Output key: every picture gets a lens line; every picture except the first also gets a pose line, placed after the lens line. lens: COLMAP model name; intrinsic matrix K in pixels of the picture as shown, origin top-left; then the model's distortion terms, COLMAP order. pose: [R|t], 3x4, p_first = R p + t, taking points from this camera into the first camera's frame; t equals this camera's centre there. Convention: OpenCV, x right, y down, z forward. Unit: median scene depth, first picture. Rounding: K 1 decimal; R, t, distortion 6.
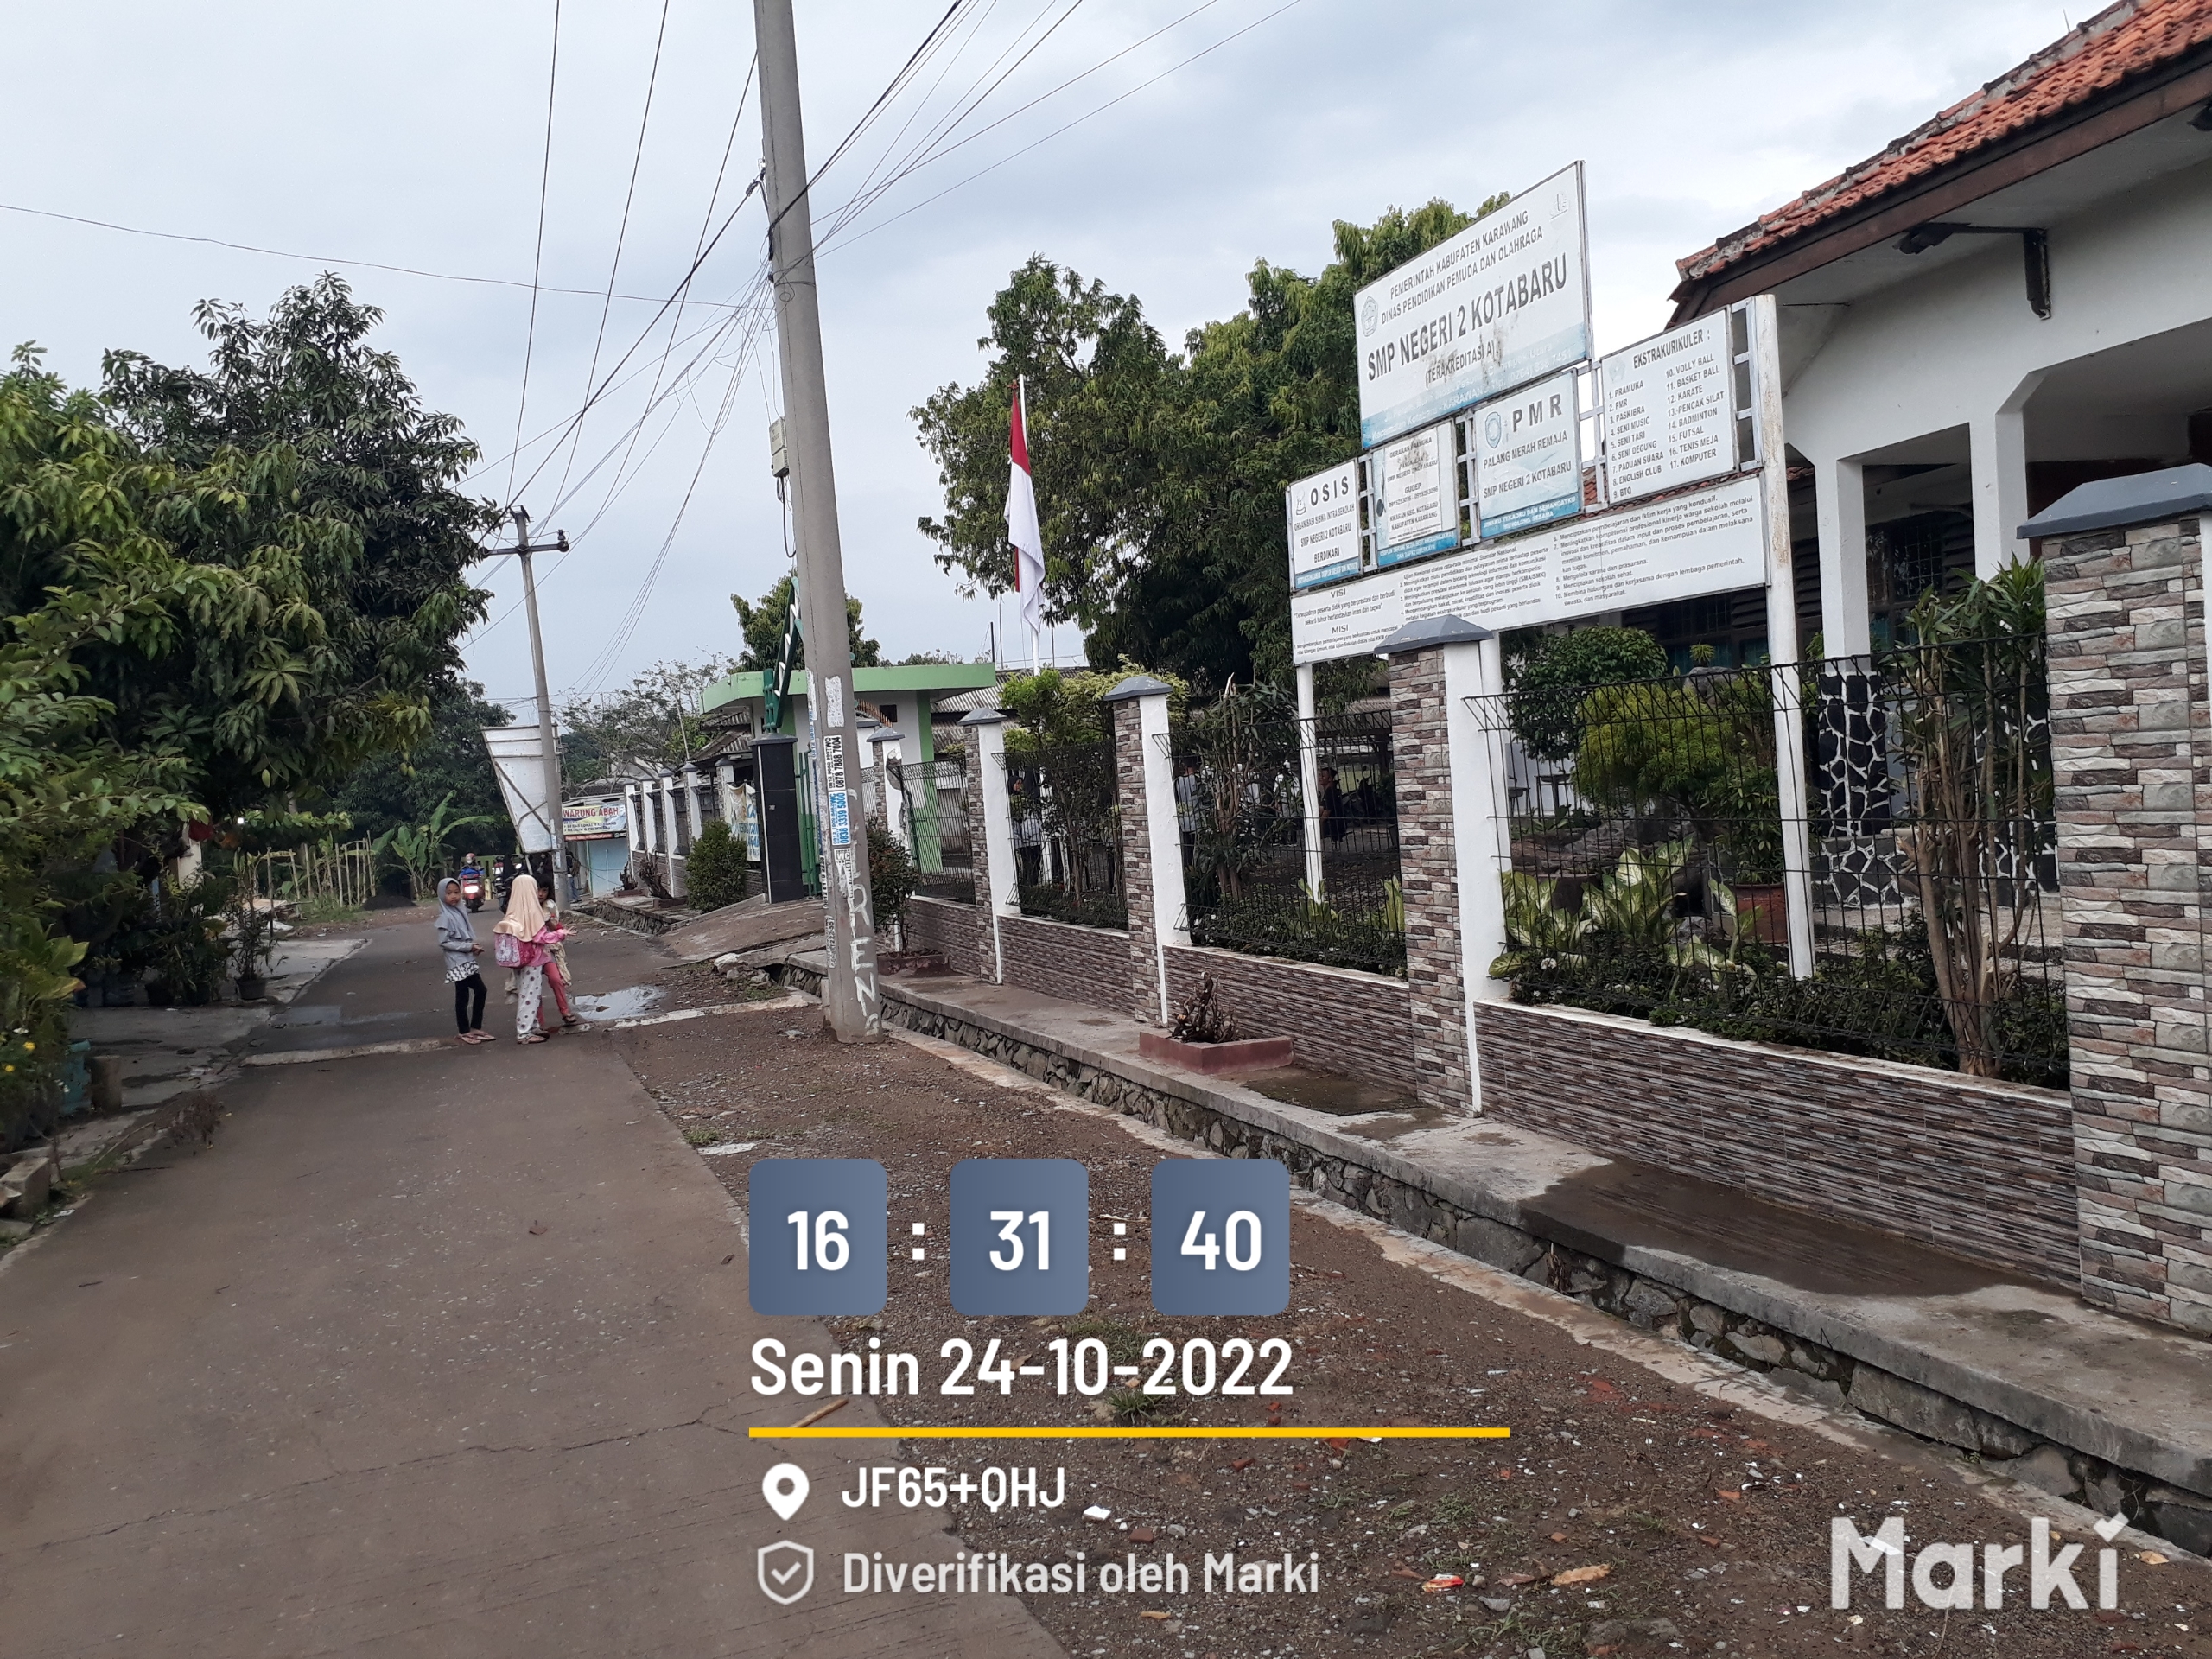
lens RADIAL K [[931.0, 0, 1096.7], [0, 931.0, 805.3], [0, 0, 1]] dist [-0.000584, -0.000342]
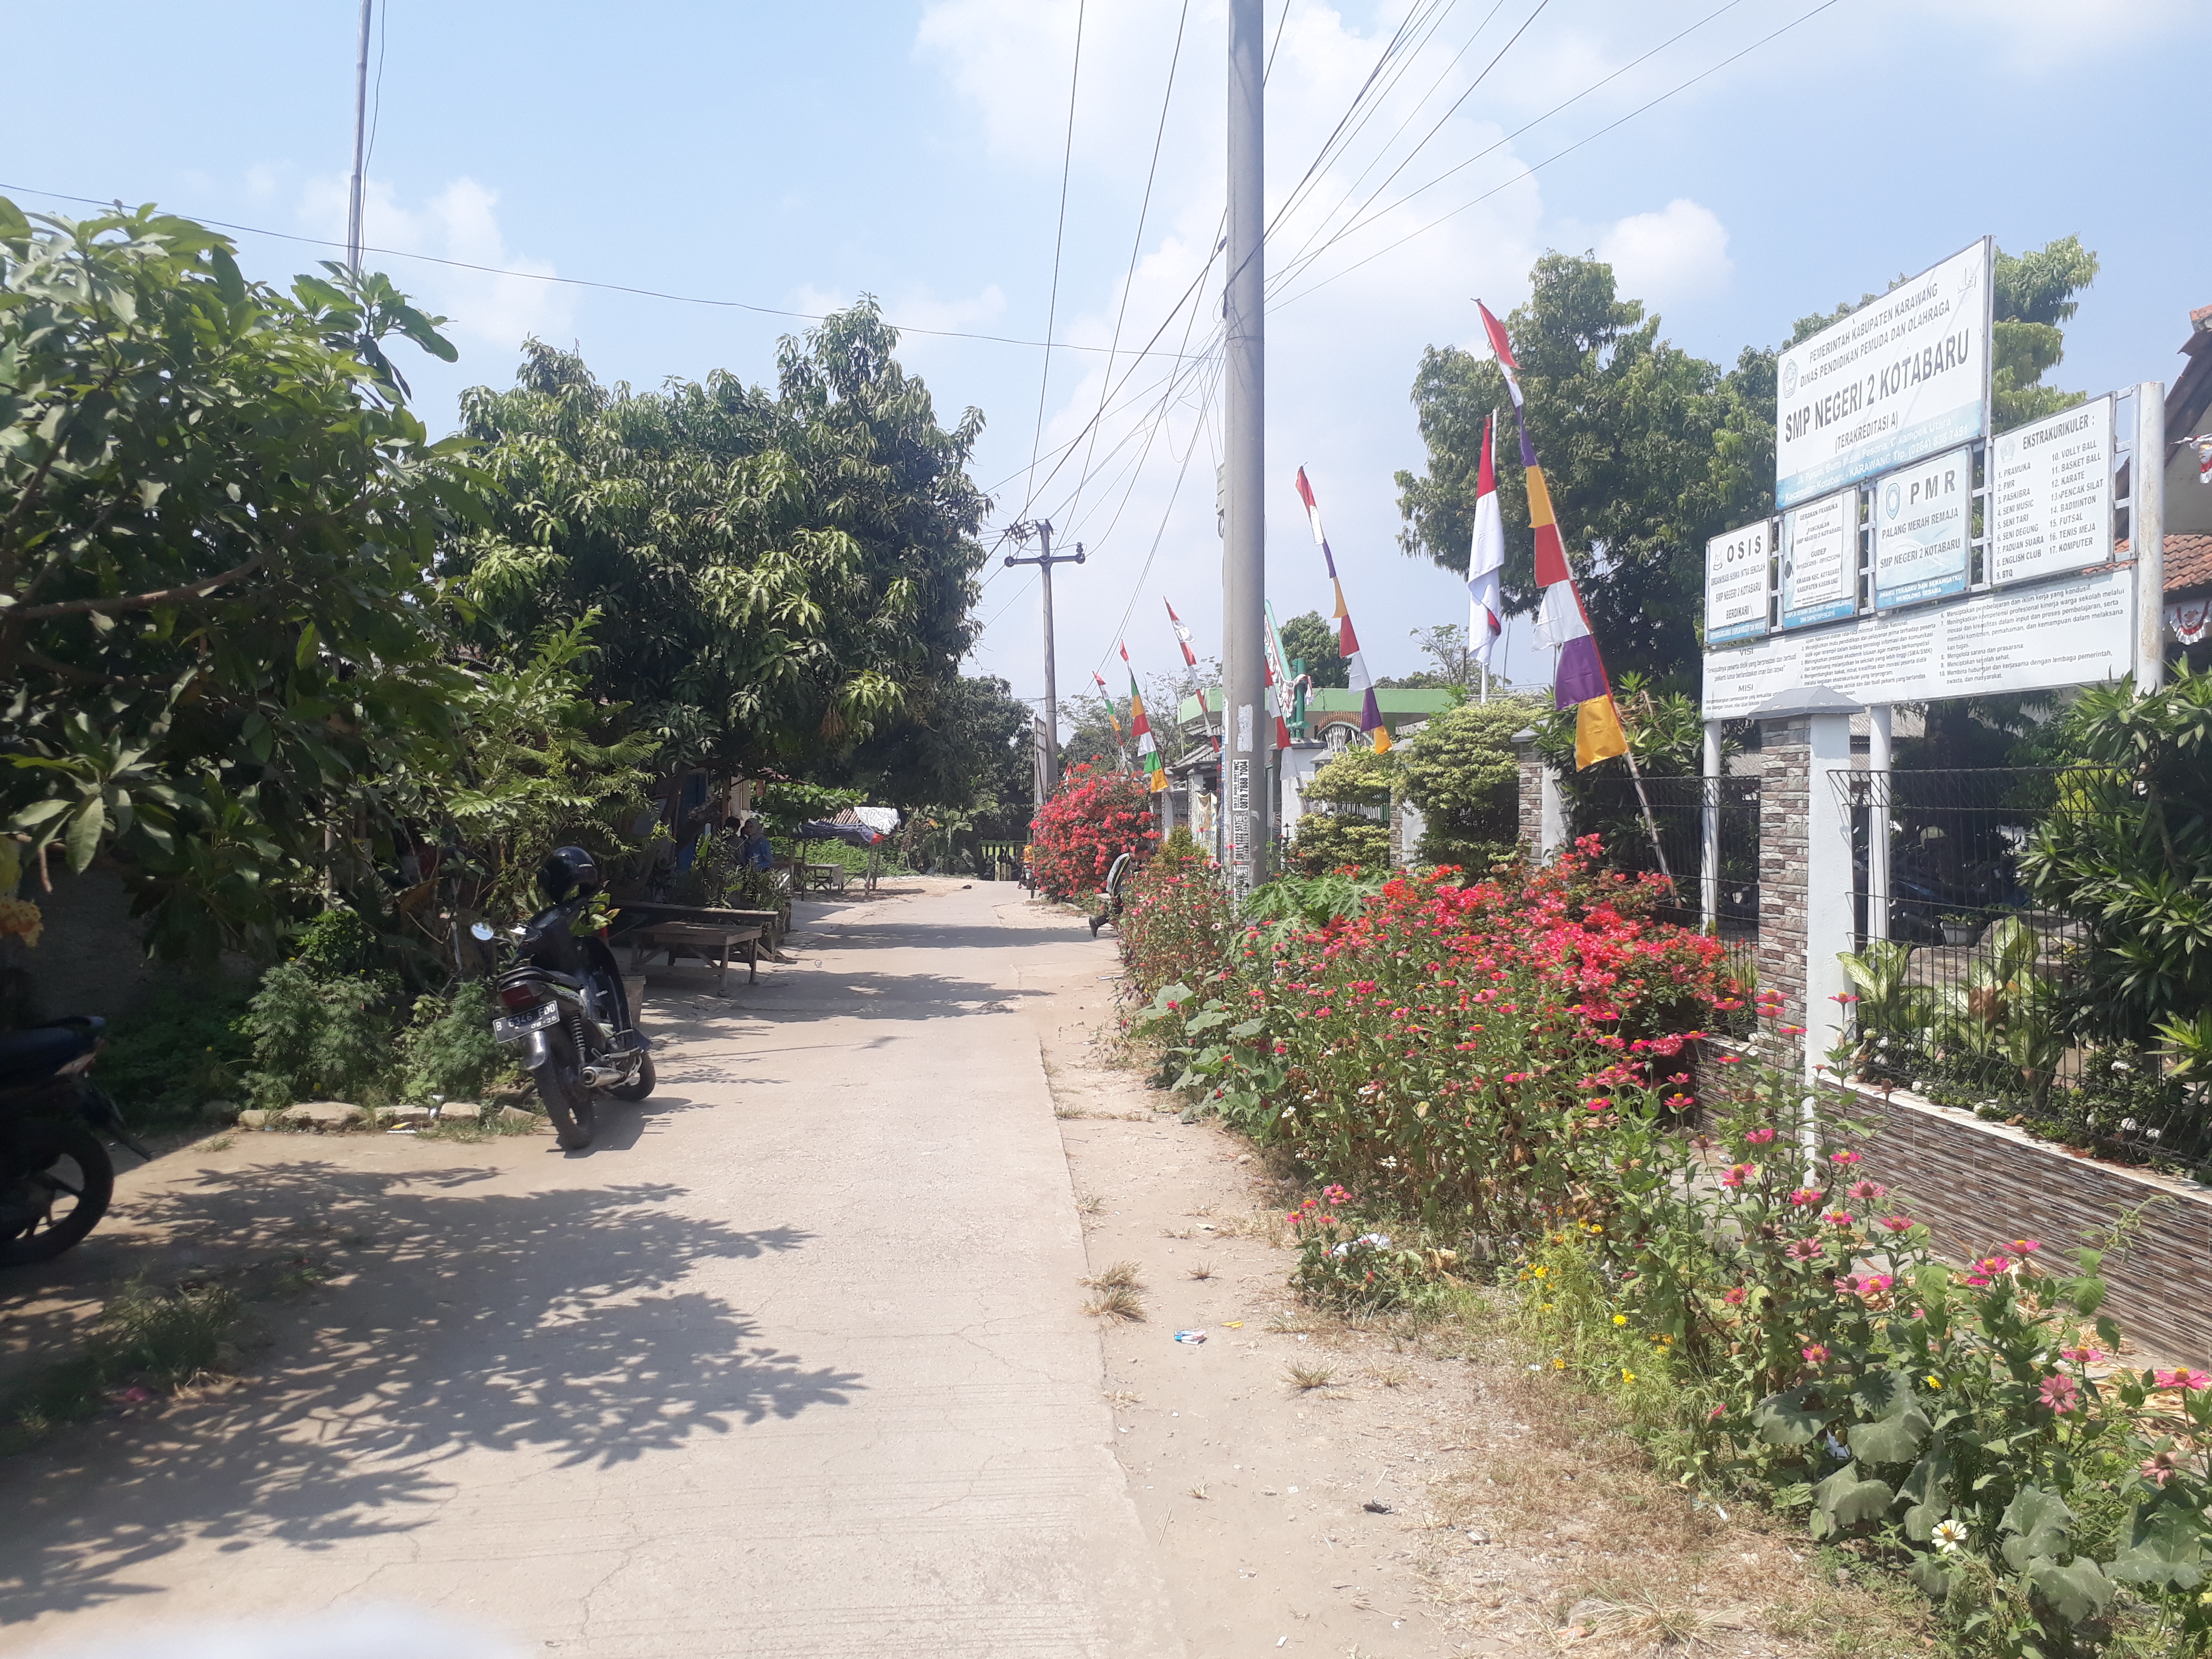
lens RADIAL K [[1742.4, 0, 1106.5], [0, 1742.4, 824.7], [0, 0, 1]] dist [-0.001629, 0.000559]
pose [[0.868943, 0.089819, -0.486694, 0.623605], [-0.090714, 0.995639, 0.021784, -0.028081], [0.486528, 0.025221, 0.873301, -0.987191]]
